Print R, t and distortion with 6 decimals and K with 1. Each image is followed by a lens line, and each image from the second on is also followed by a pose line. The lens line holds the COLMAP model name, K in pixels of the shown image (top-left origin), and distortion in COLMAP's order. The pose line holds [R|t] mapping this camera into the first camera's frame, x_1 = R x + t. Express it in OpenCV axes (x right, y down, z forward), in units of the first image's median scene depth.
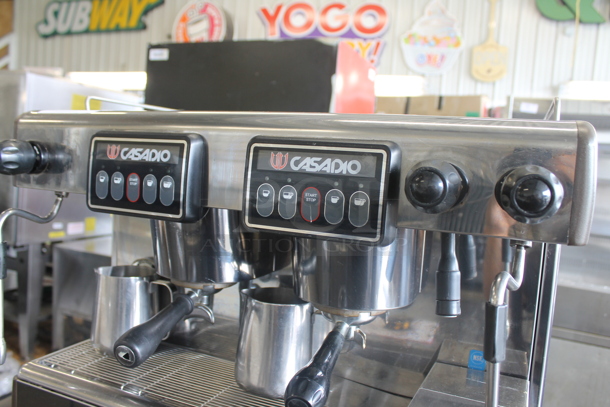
lens RADIAL K [[524.4, 0, 303.8], [0, 524.4, 207.7], [0, 0, 1]] dist [-0.127053, 0.052890]
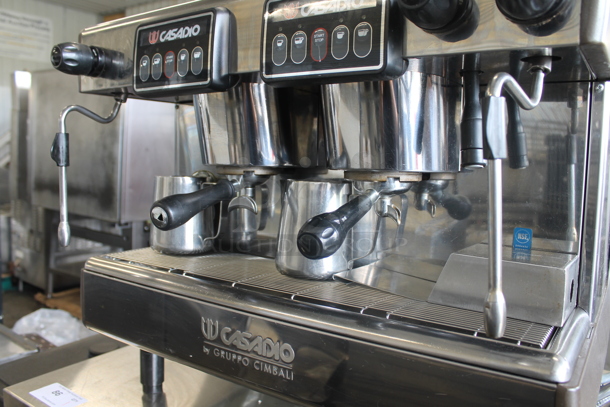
lens RADIAL K [[524.4, 0, 301.6], [0, 524.4, 198.3], [0, 0, 1]] dist [-0.127053, 0.052890]
pose [[0.979547, -0.021868, -0.200025, 0.146416], [0.018698, 0.999668, -0.017723, 0.258914], [0.200346, 0.013620, 0.979630, 0.005121]]
